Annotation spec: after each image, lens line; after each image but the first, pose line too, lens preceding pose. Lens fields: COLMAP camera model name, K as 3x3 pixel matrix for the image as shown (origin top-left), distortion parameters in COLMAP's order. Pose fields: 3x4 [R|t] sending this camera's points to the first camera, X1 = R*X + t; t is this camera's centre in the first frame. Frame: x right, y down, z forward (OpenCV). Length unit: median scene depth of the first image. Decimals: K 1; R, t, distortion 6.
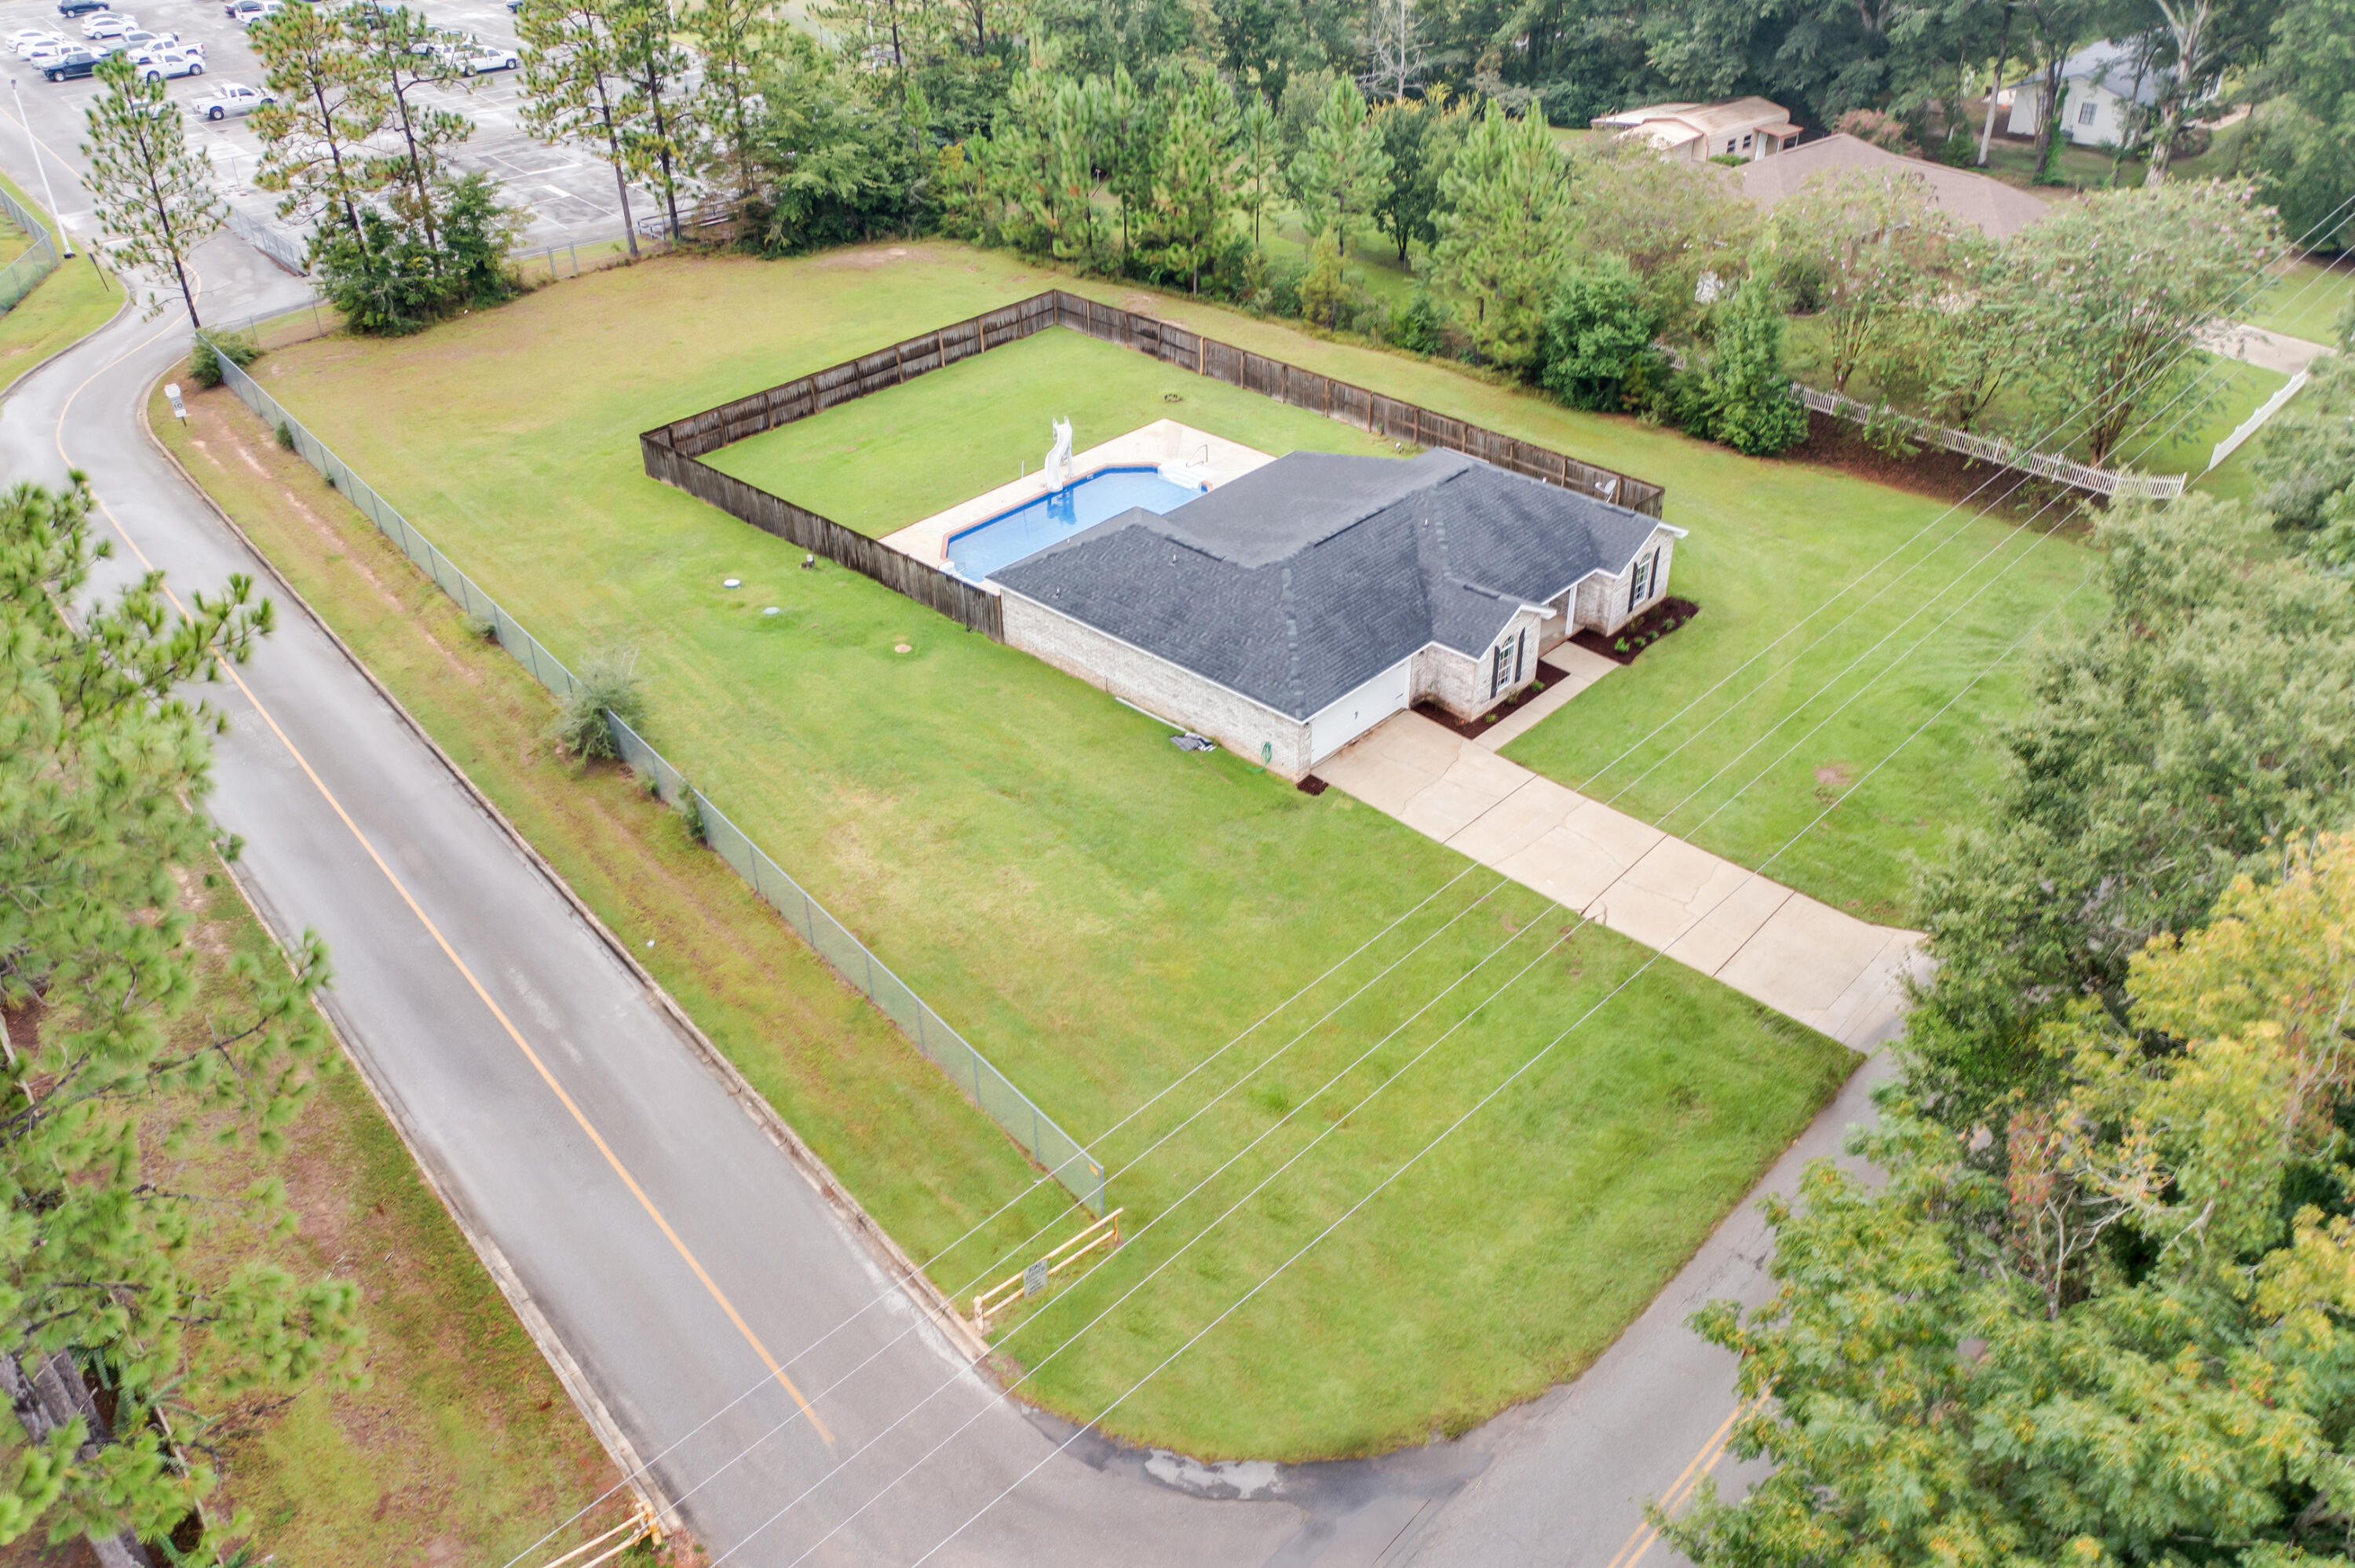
lens RADIAL K [[1857.6, 0, 1177.5], [0, 1857.6, 784.0], [0, 0, 1]] dist [0.001056, 0.000421]
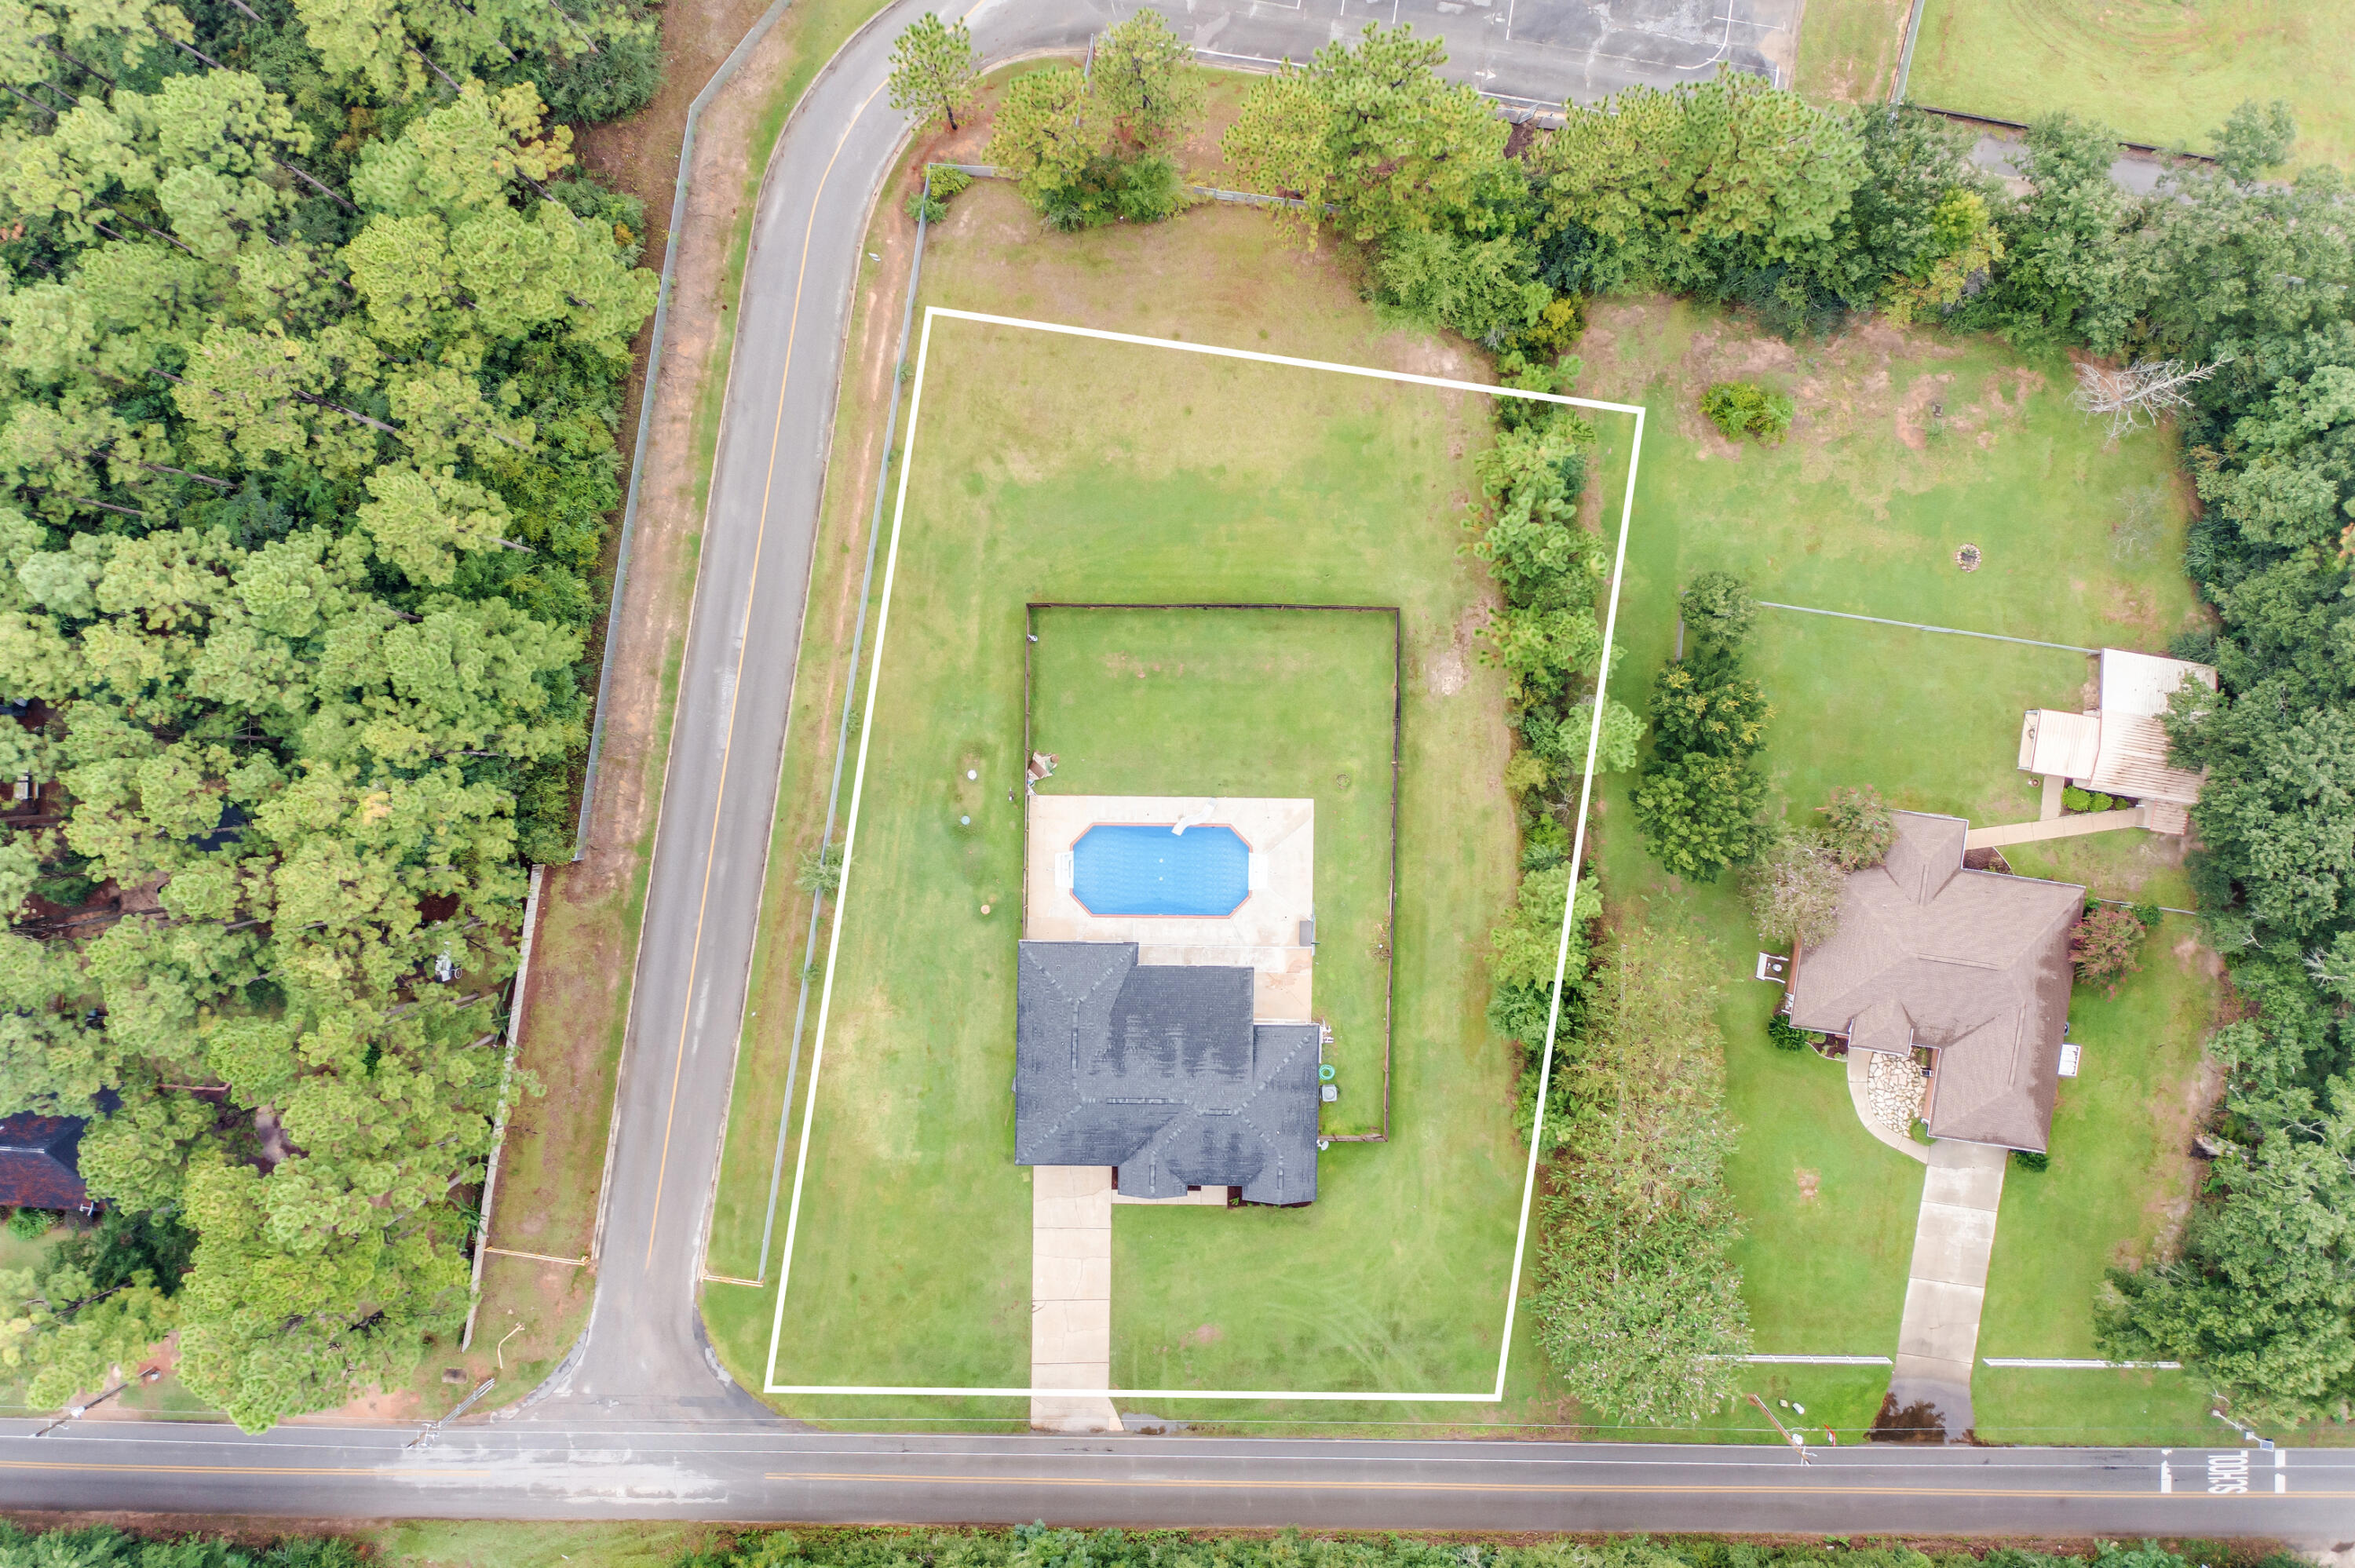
lens RADIAL K [[1857.6, 0, 1177.5], [0, 1857.6, 784.0], [0, 0, 1]] dist [0.001056, 0.000421]
pose [[0.673970, 0.738529, 0.018405, -0.121527], [-0.404452, 0.348019, 0.845755, -1.463829], [0.618209, -0.577458, 0.533254, 0.172036]]
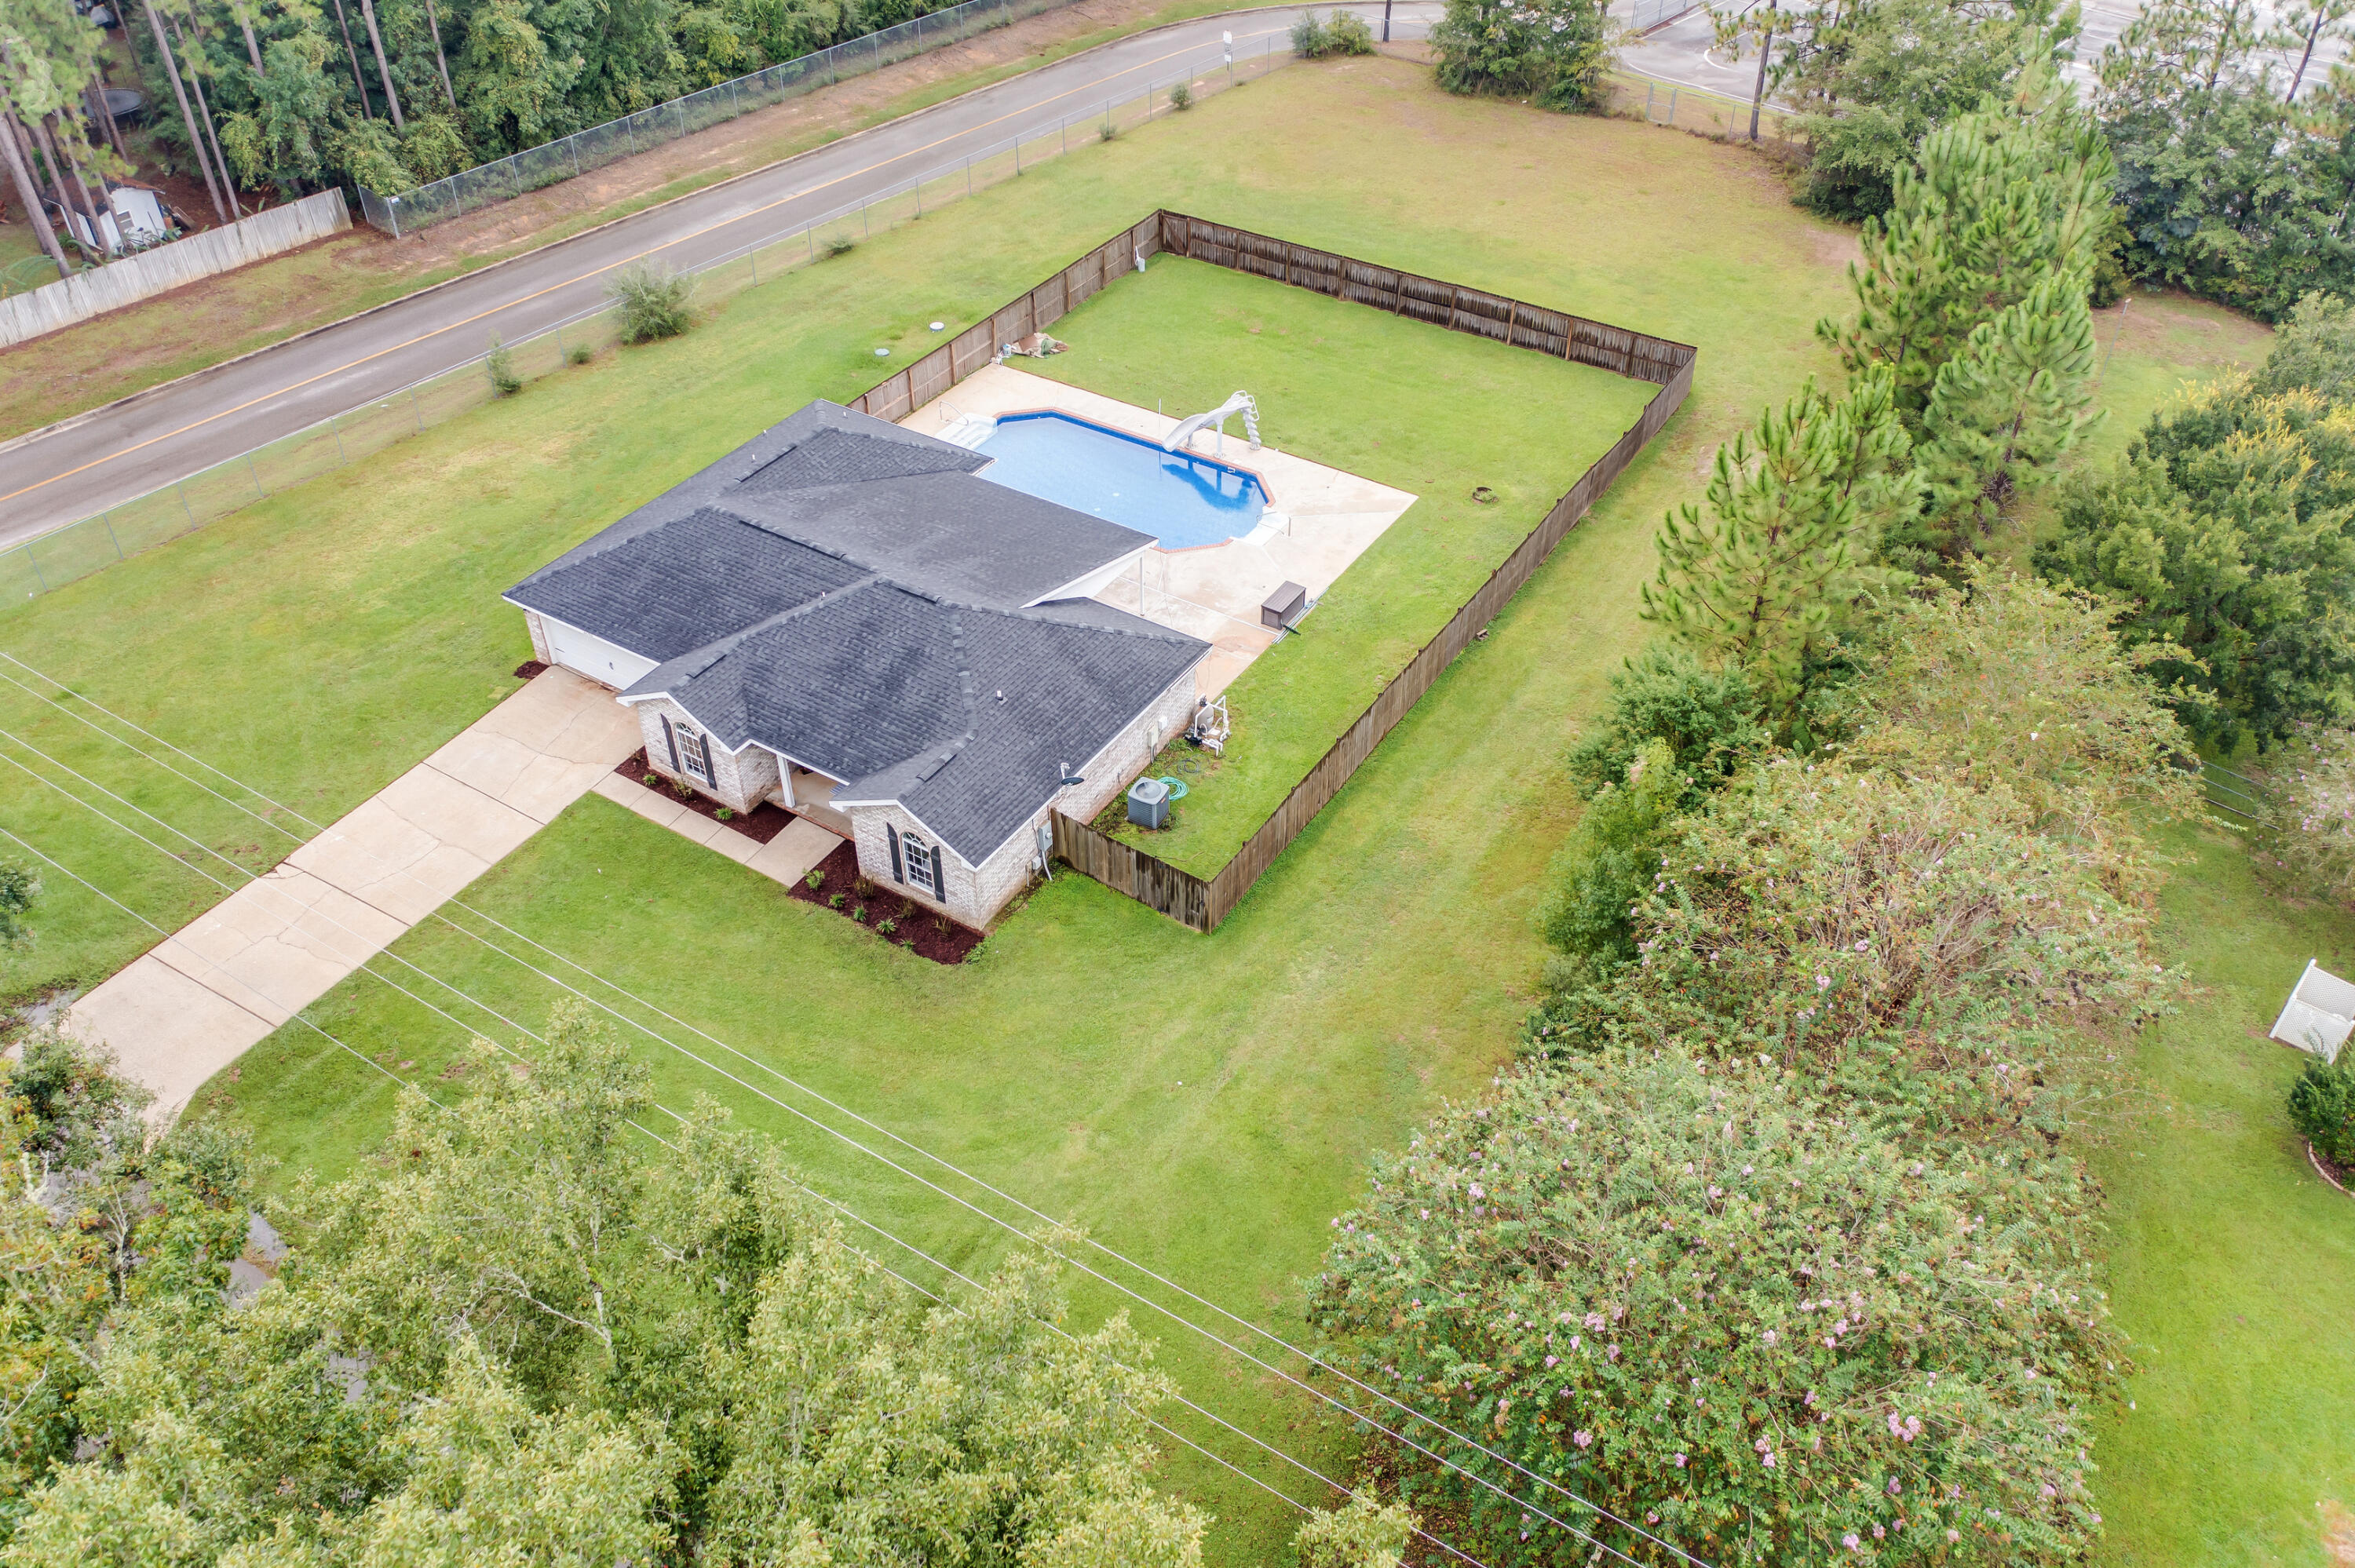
lens RADIAL K [[1857.6, 0, 1177.5], [0, 1857.6, 784.0], [0, 0, 1]] dist [0.001056, 0.000421]
pose [[0.181015, 0.643050, -0.744124, 0.670011], [-0.544683, 0.695536, 0.468562, -0.447340], [0.818874, 0.320495, 0.476161, 0.614075]]
